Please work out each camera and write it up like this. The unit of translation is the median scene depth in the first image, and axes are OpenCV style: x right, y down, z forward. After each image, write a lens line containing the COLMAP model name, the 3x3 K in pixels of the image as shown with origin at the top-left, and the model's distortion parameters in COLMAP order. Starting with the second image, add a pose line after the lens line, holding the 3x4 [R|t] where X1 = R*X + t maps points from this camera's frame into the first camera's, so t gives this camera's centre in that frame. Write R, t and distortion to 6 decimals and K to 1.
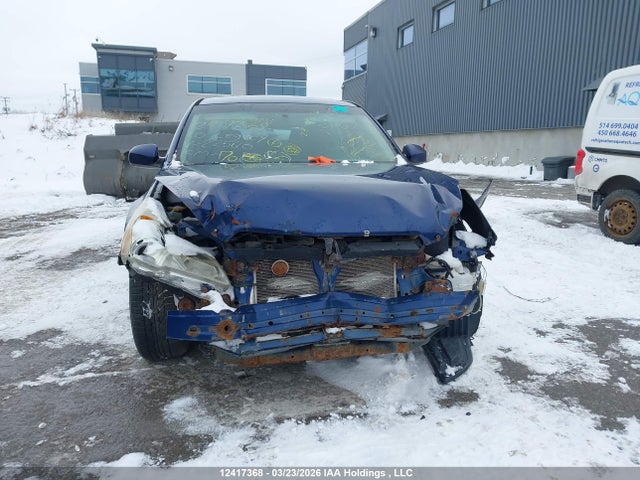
lens RADIAL K [[516.8, 0, 319.5], [0, 516.8, 238.0], [0, 0, 1]] dist [0.060304, -0.063911]
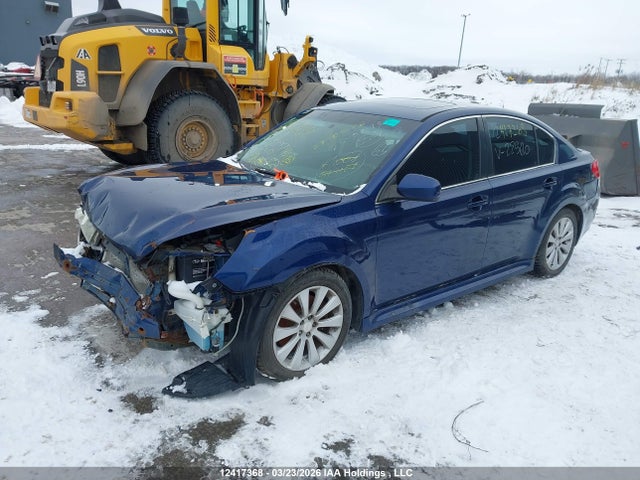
lens RADIAL K [[516.8, 0, 319.7], [0, 516.8, 241.9], [0, 0, 1]] dist [0.060304, -0.063911]
pose [[0.436936, 0.282245, -0.854063, 1.216420], [-0.212783, 0.954978, 0.206736, -0.312009], [0.873962, 0.091400, 0.477322, 0.736048]]
